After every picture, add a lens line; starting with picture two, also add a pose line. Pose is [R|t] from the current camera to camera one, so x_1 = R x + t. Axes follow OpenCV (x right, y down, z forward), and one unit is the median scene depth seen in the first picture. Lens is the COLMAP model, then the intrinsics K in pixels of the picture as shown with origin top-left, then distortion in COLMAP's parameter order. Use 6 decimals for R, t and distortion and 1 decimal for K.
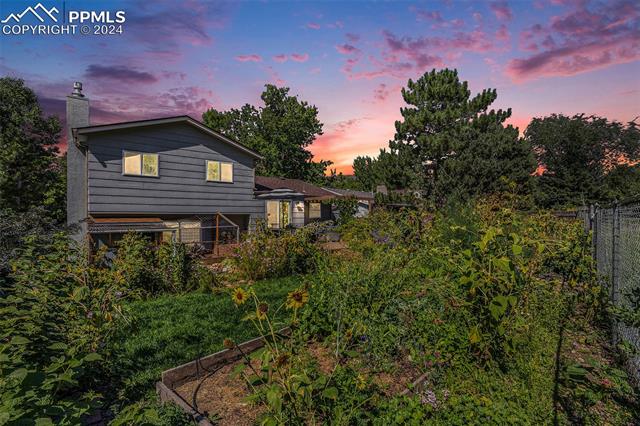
lens RADIAL K [[297.2, 0, 319.2], [0, 297.2, 216.8], [0, 0, 1]] dist [-0.002326, 0.000036]
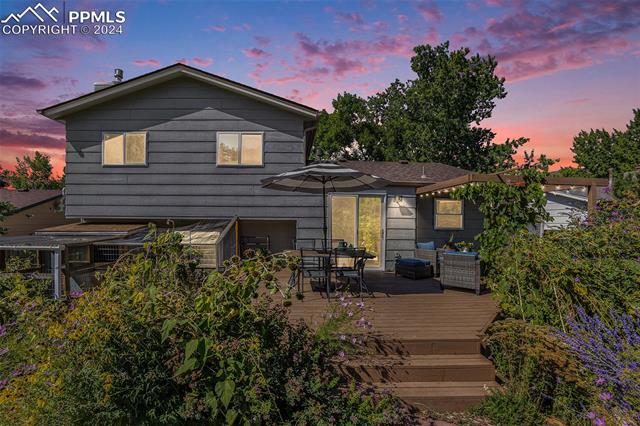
lens RADIAL K [[311.7, 0, 267.8], [0, 311.7, 233.0], [0, 0, 1]] dist [-0.059764, 0.001937]
pose [[0.765136, 0.031979, -0.643074, 0.094084], [-0.012163, 0.999305, 0.035222, -0.004773], [0.643754, -0.019128, 0.764993, 0.454789]]
